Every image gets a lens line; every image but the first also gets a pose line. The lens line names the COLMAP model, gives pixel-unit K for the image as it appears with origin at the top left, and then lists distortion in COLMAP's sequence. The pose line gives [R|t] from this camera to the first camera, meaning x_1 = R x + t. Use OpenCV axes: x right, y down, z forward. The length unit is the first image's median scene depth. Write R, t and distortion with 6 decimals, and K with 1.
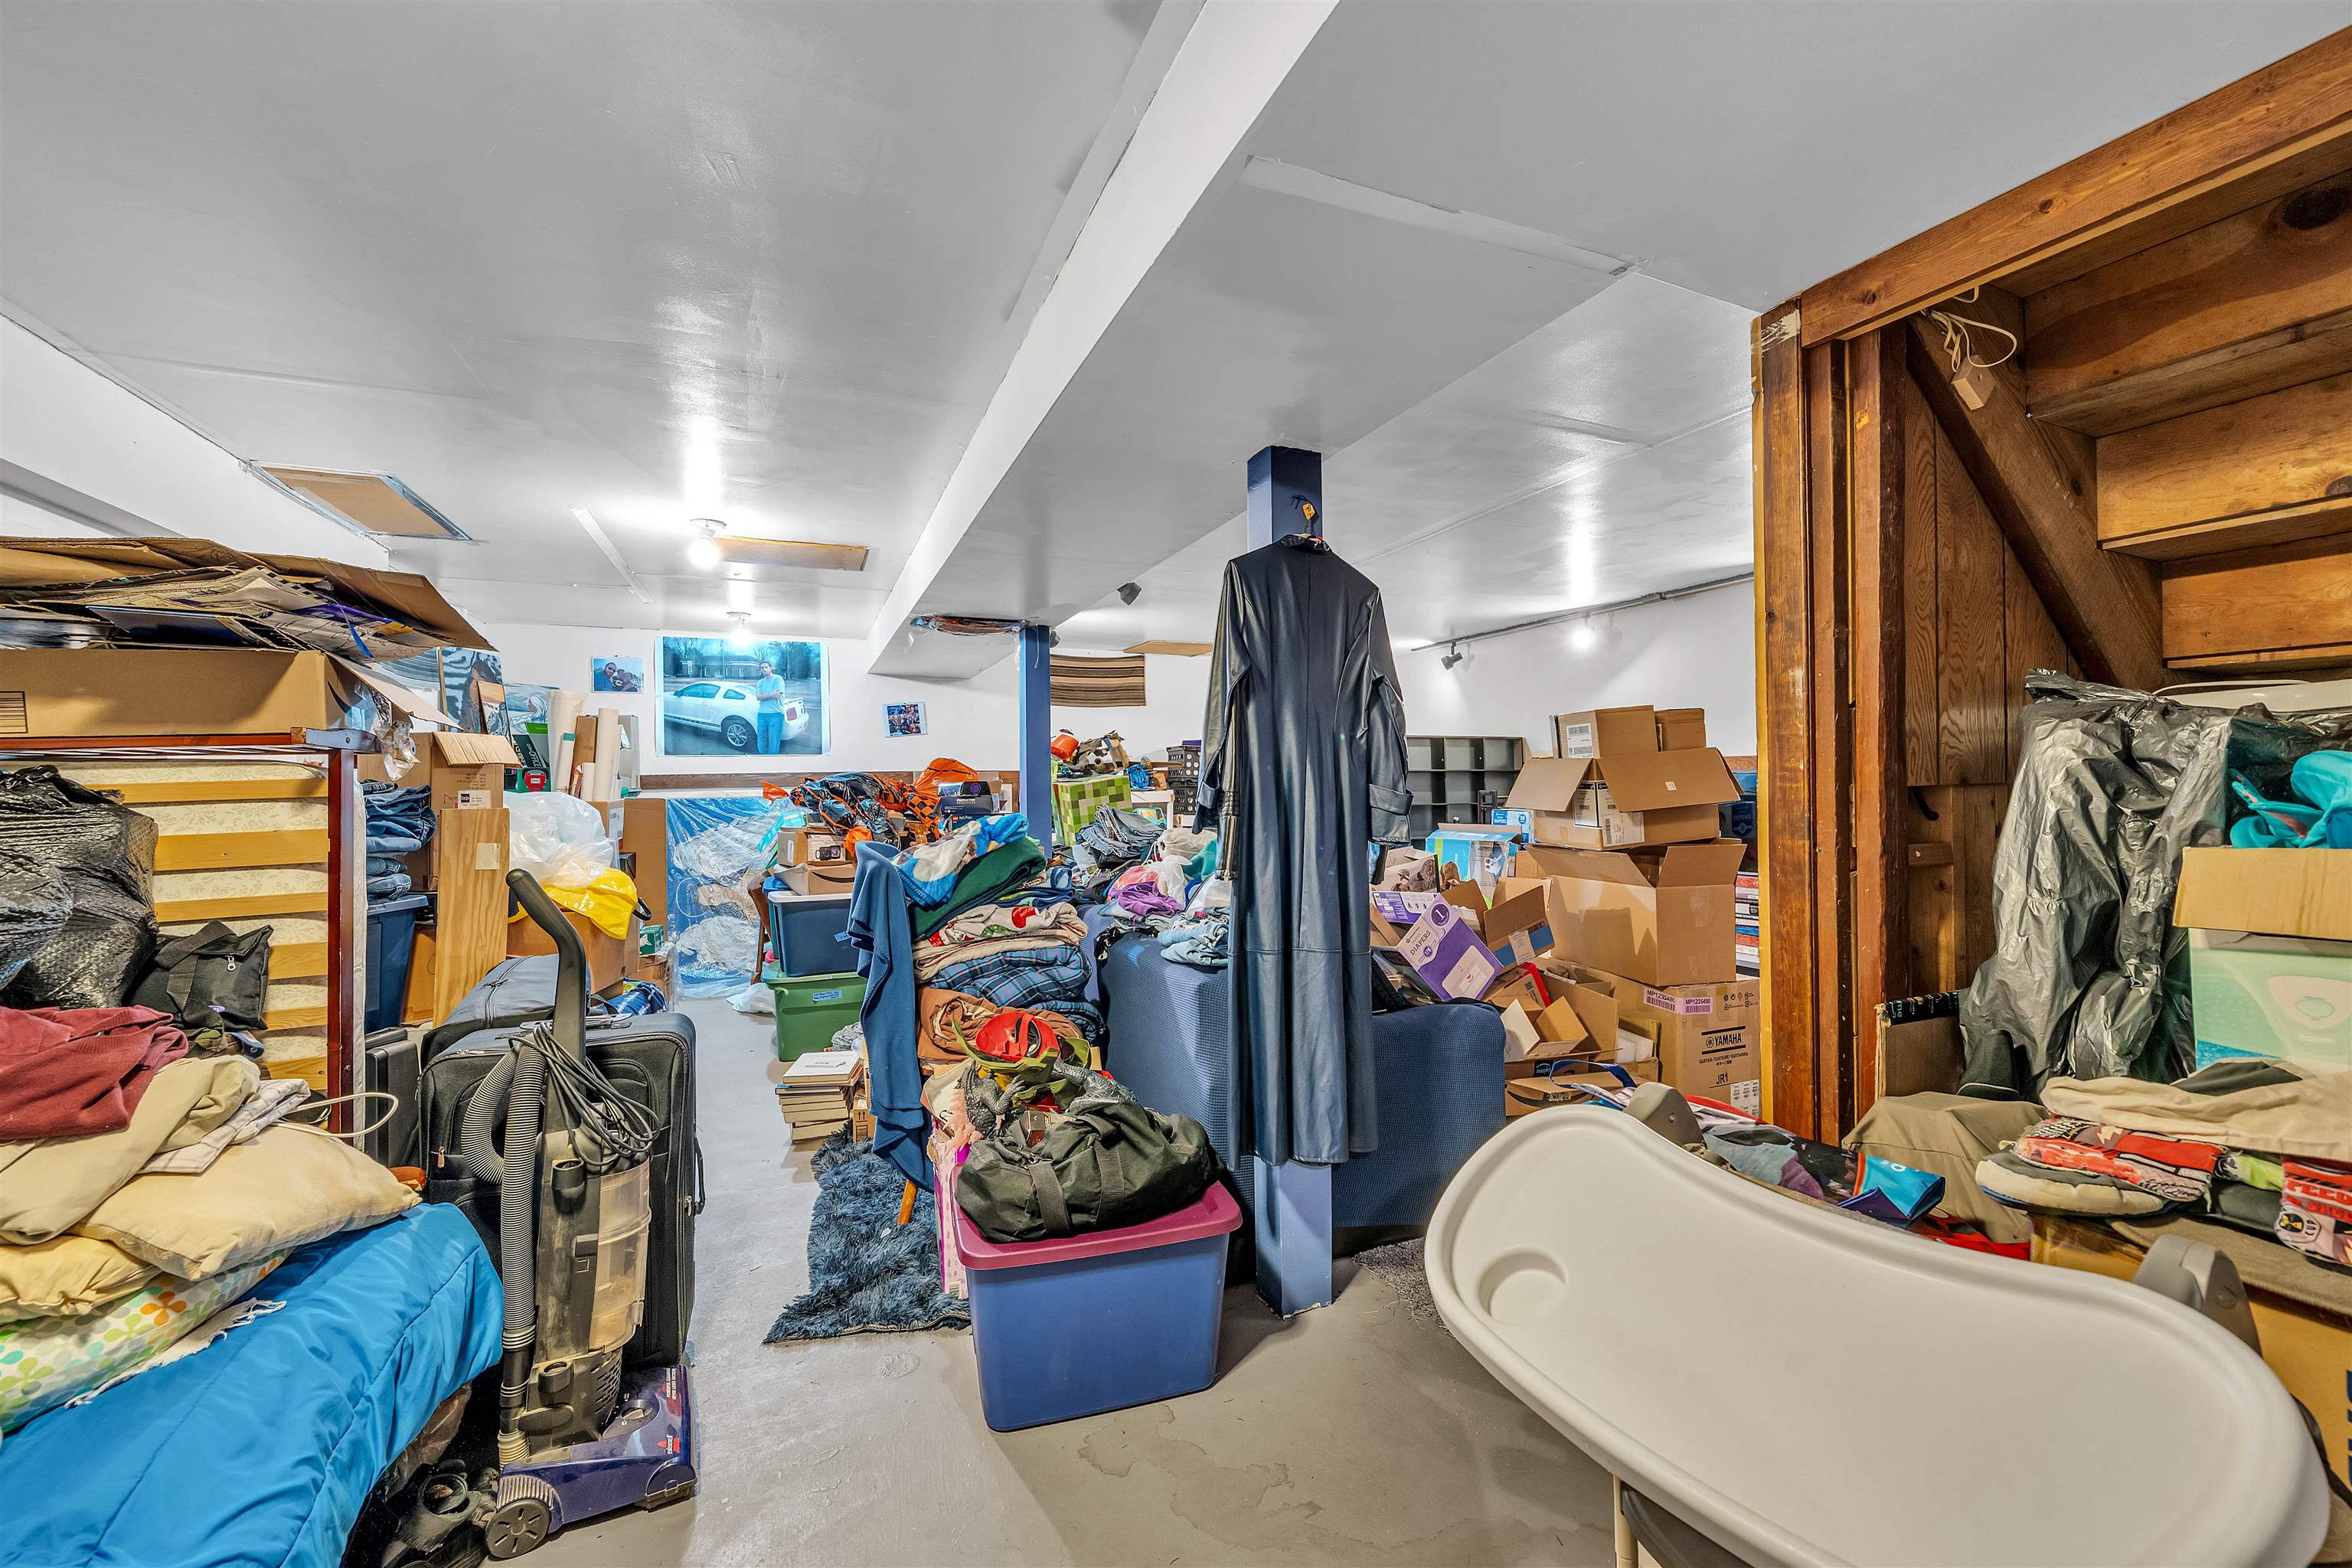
lens RADIAL K [[926.7, 0, 1169.9], [0, 926.7, 806.3], [0, 0, 1]] dist [-0.001553, -0.000202]
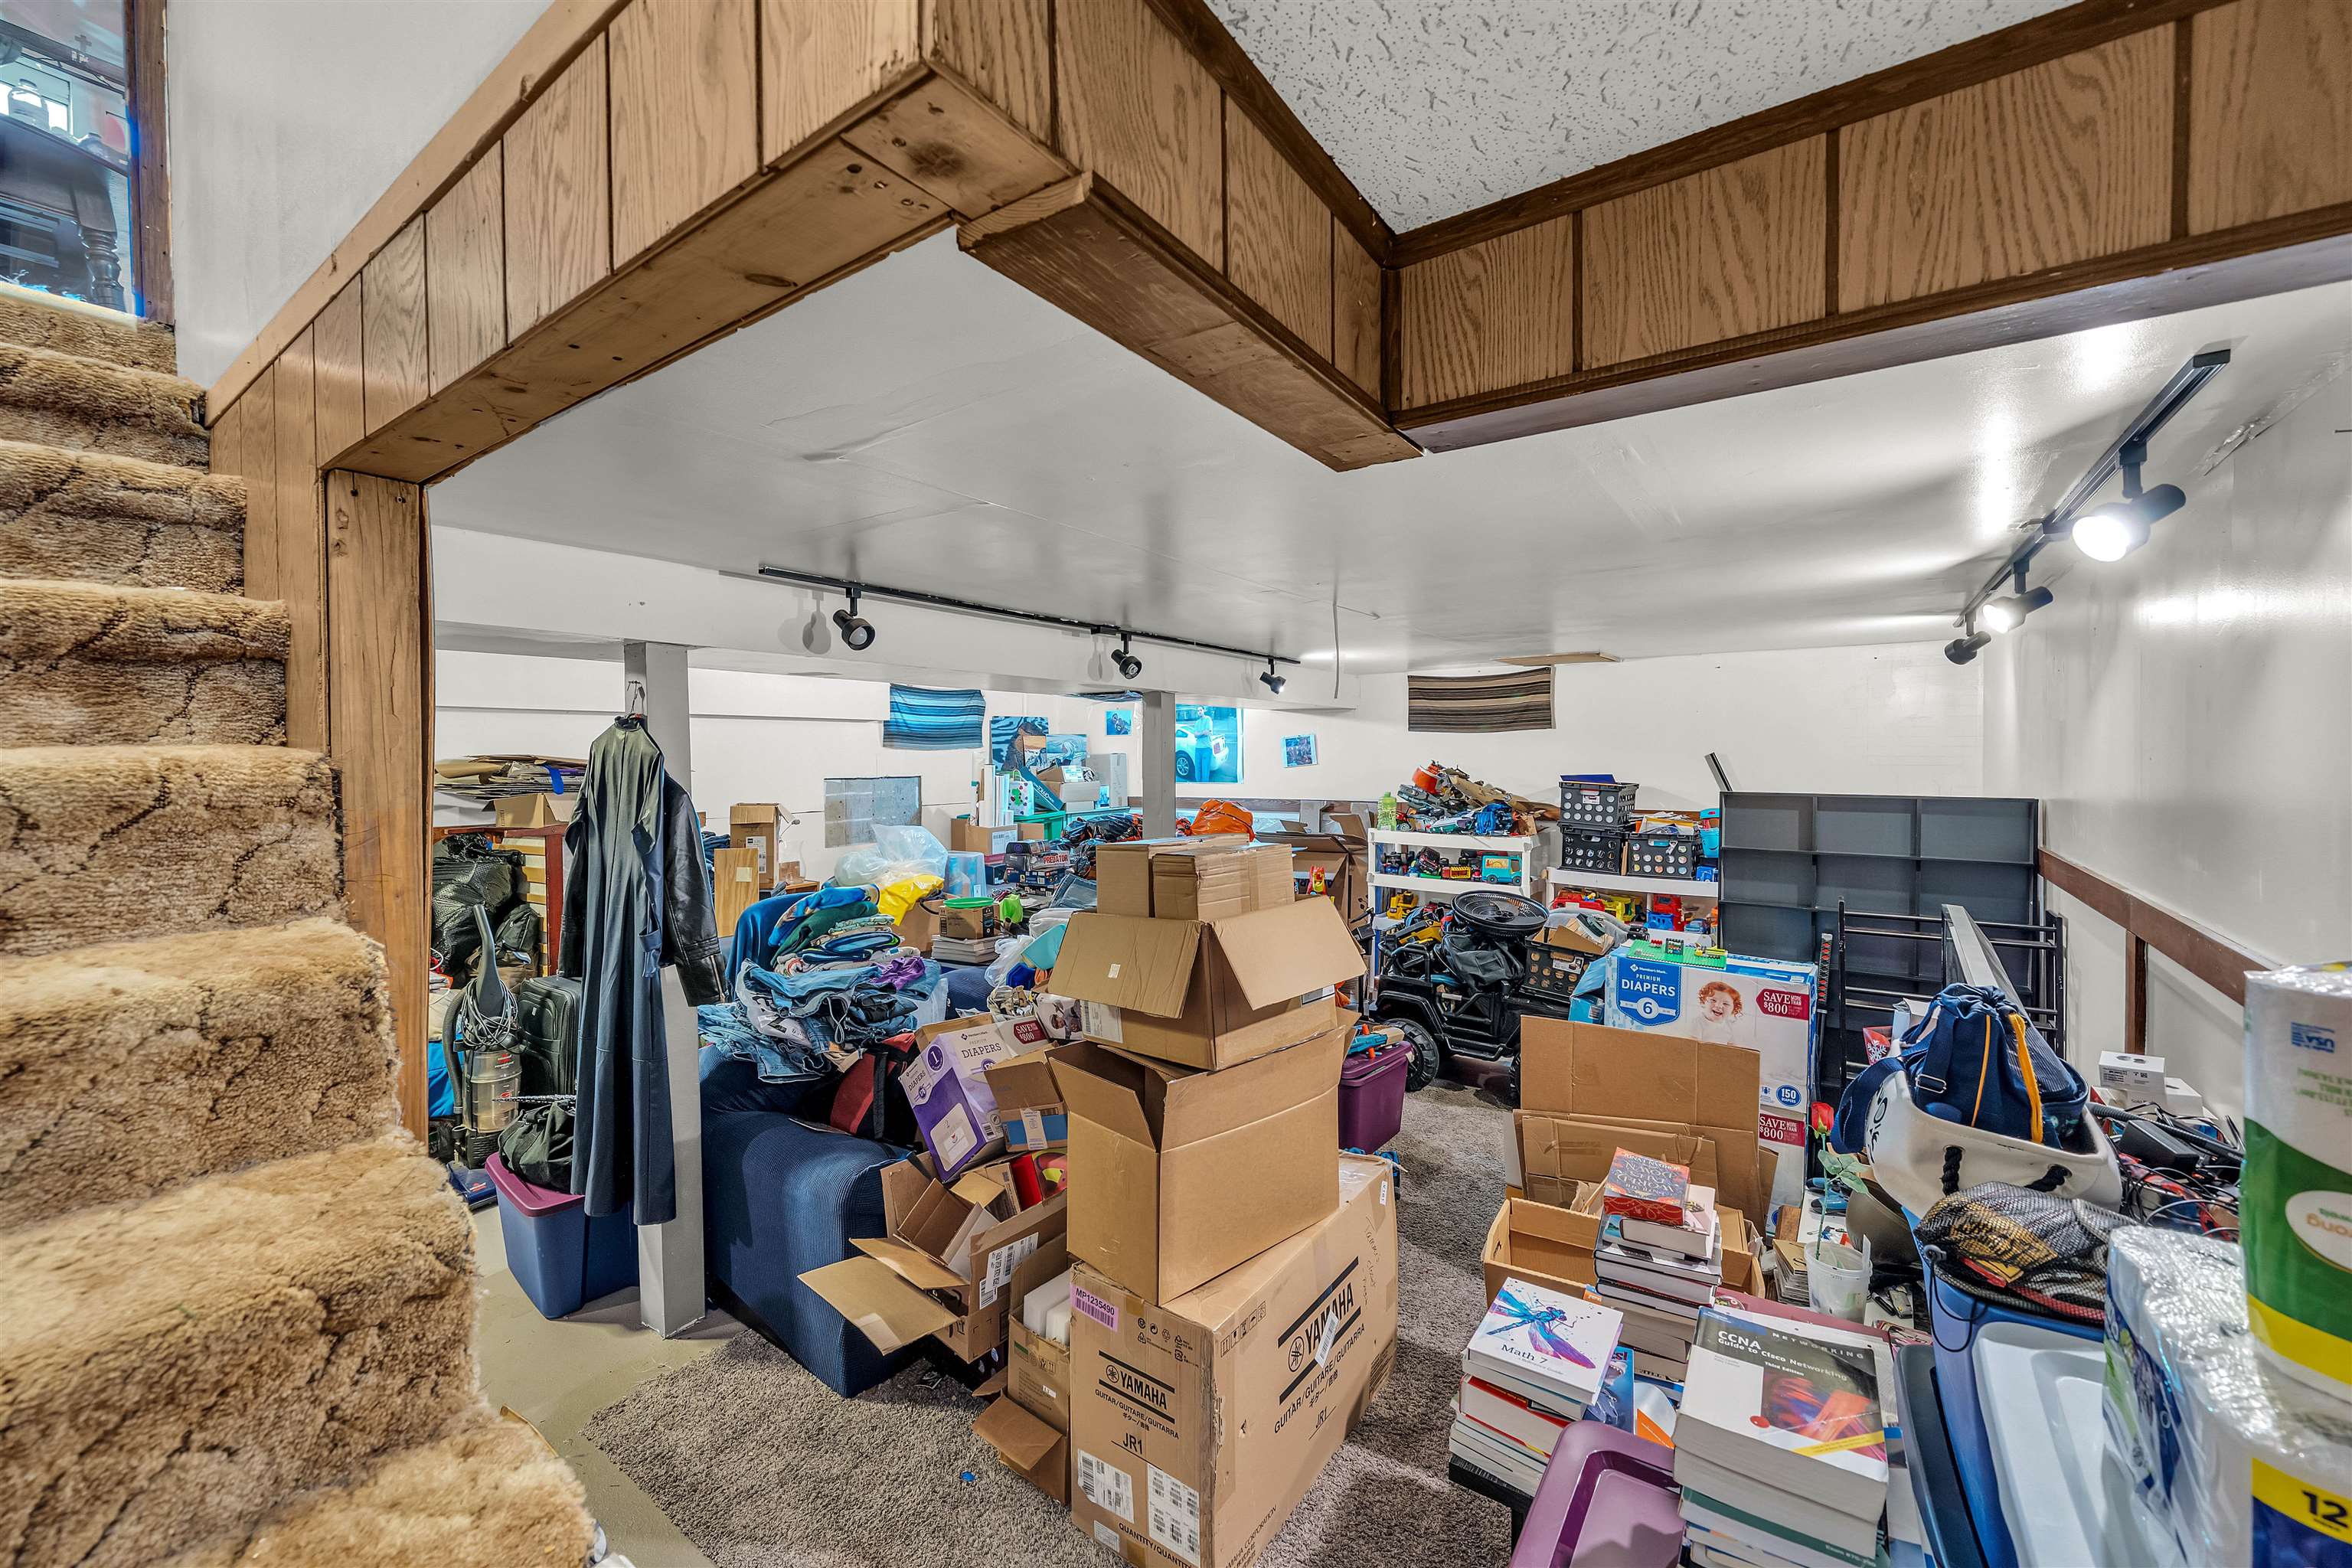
lens RADIAL K [[909.6, 0, 1167.5], [0, 909.6, 808.7], [0, 0, 1]] dist [-0.002894, -0.000472]
pose [[0.531983, 0.059324, -0.844674, 0.543752], [-0.021842, 0.998172, 0.056349, -0.087585], [0.846473, -0.011528, 0.532306, 0.333421]]
